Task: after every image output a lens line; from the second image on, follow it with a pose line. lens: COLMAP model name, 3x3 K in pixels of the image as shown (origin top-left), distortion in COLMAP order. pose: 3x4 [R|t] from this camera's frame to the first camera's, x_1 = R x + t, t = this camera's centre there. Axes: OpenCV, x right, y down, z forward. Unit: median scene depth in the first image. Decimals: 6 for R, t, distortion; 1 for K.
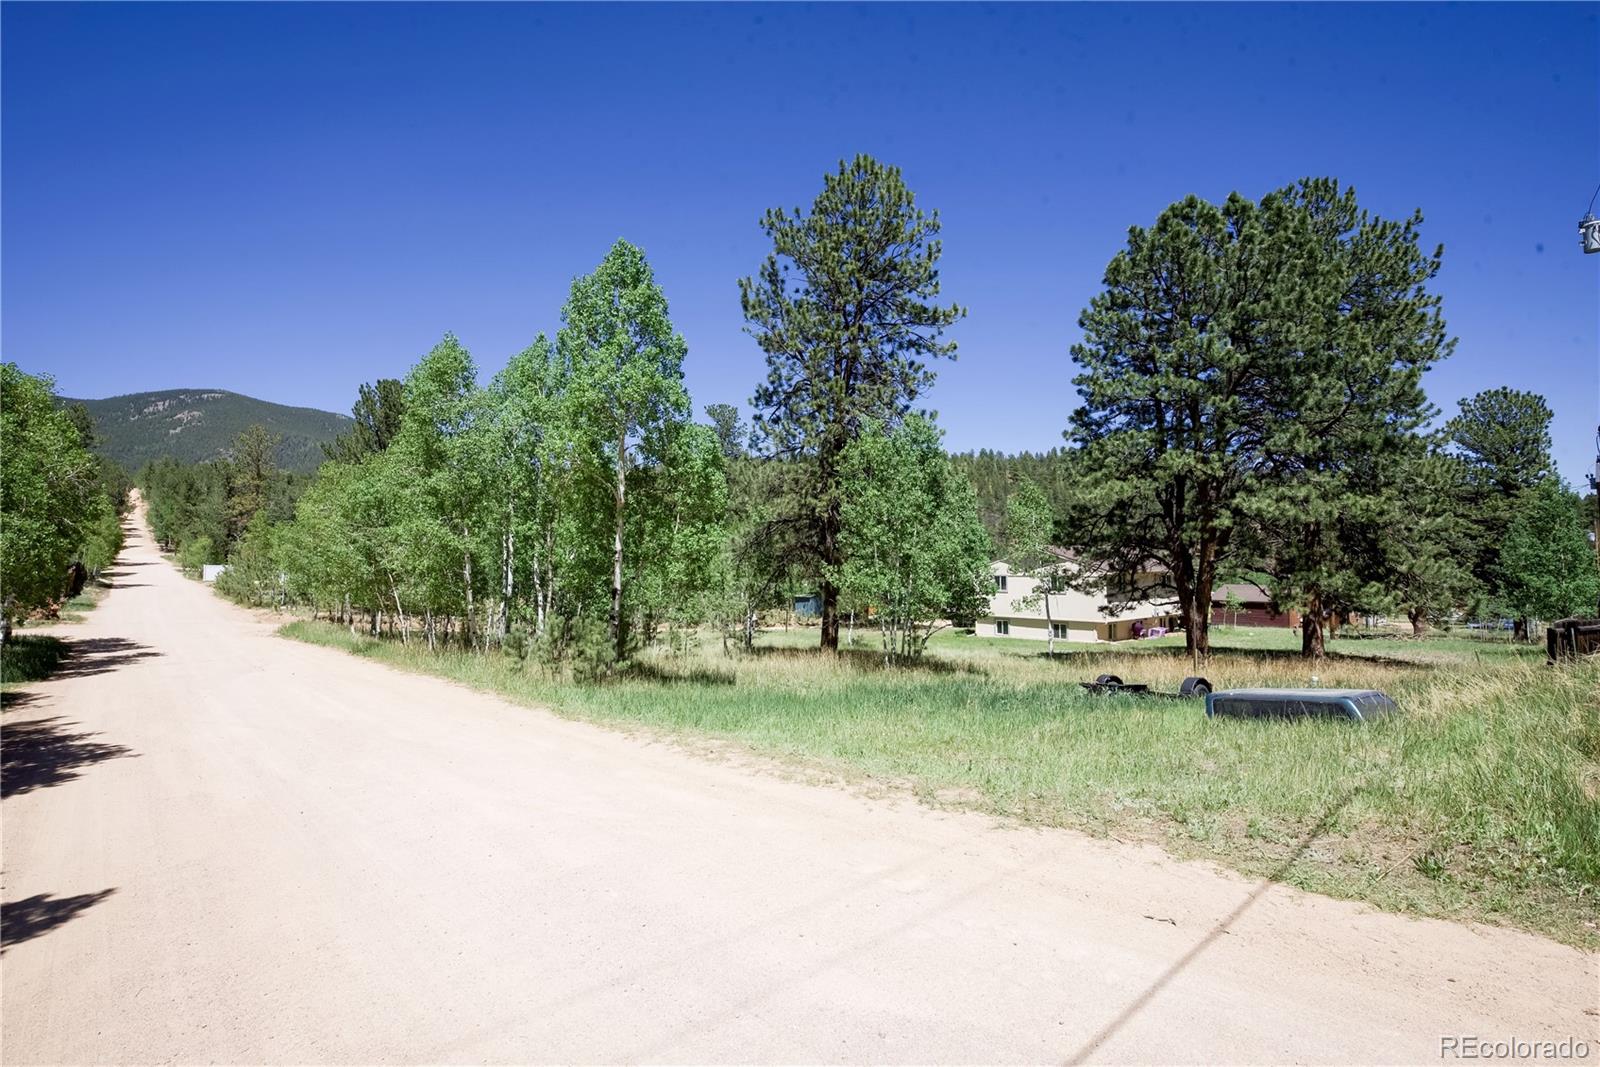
lens RADIAL K [[644.8, 0, 800.0], [0, 644.8, 533.5], [0, 0, 1]] dist [-0.023204, -0.000513]
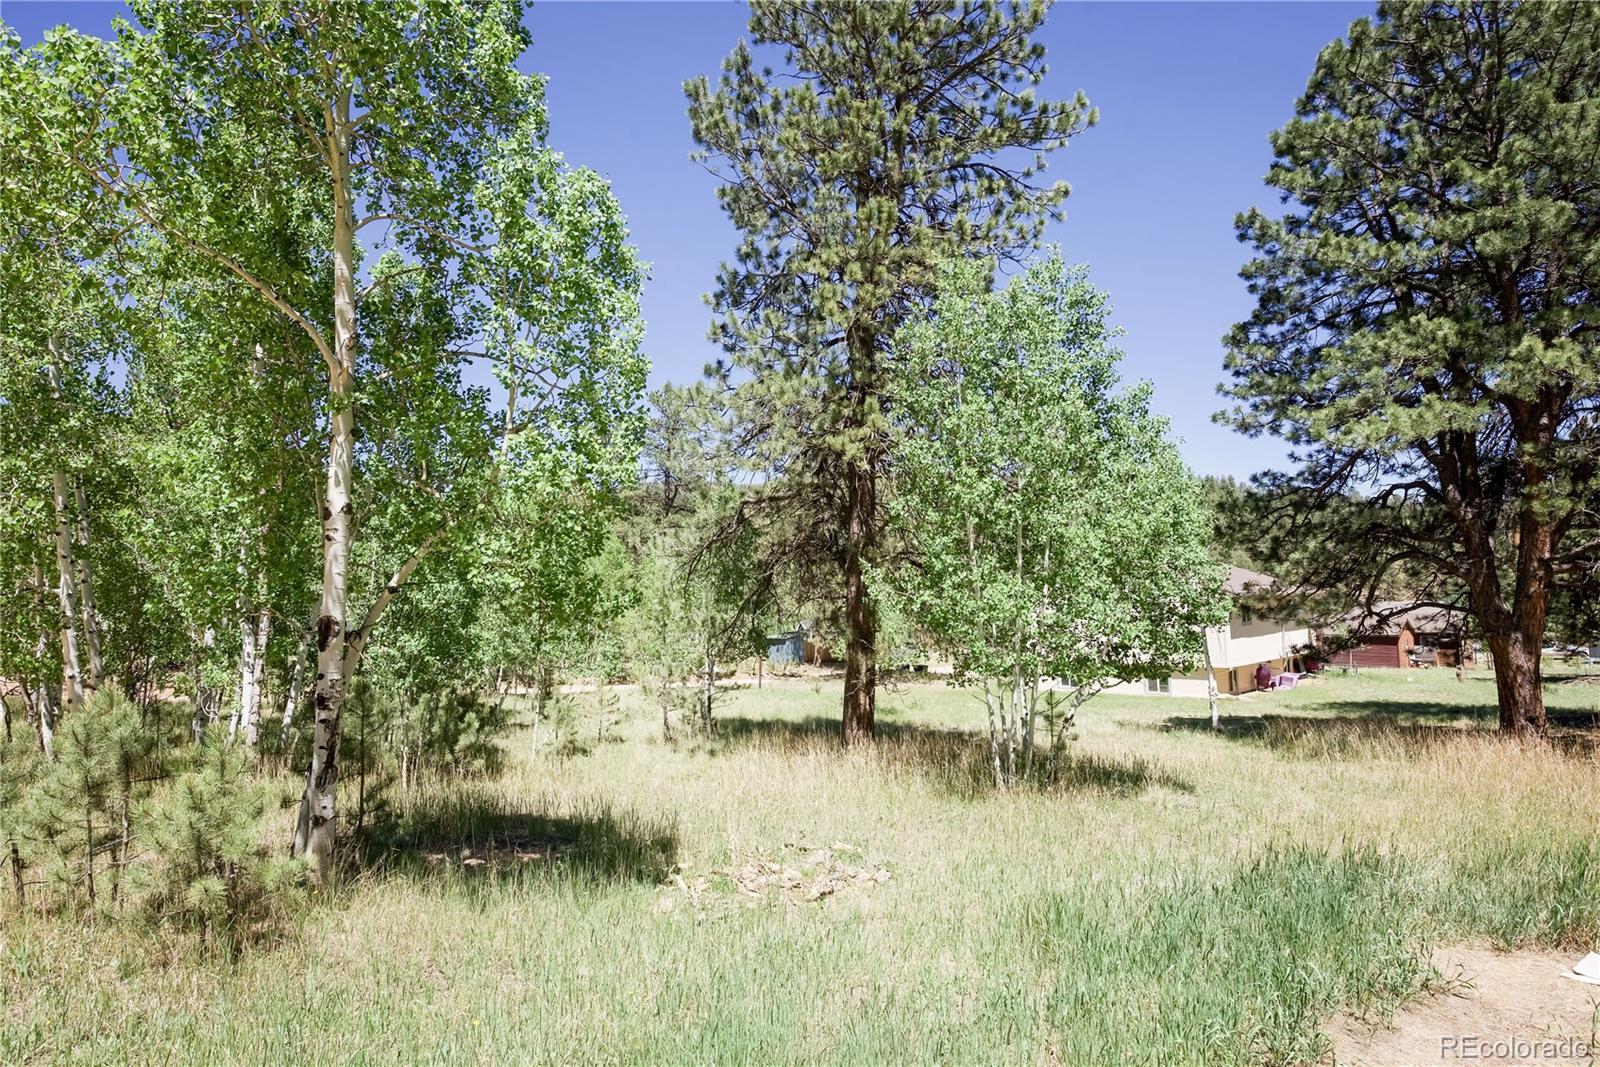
lens RADIAL K [[751.7, 0, 800.0], [0, 751.7, 533.5], [0, 0, 1]] dist [0.001669, 0.000051]
pose [[0.998905, -0.011558, 0.045330, -0.026774], [0.013405, 0.999083, -0.040657, 0.034639], [-0.044819, 0.041220, 0.998144, 0.337005]]
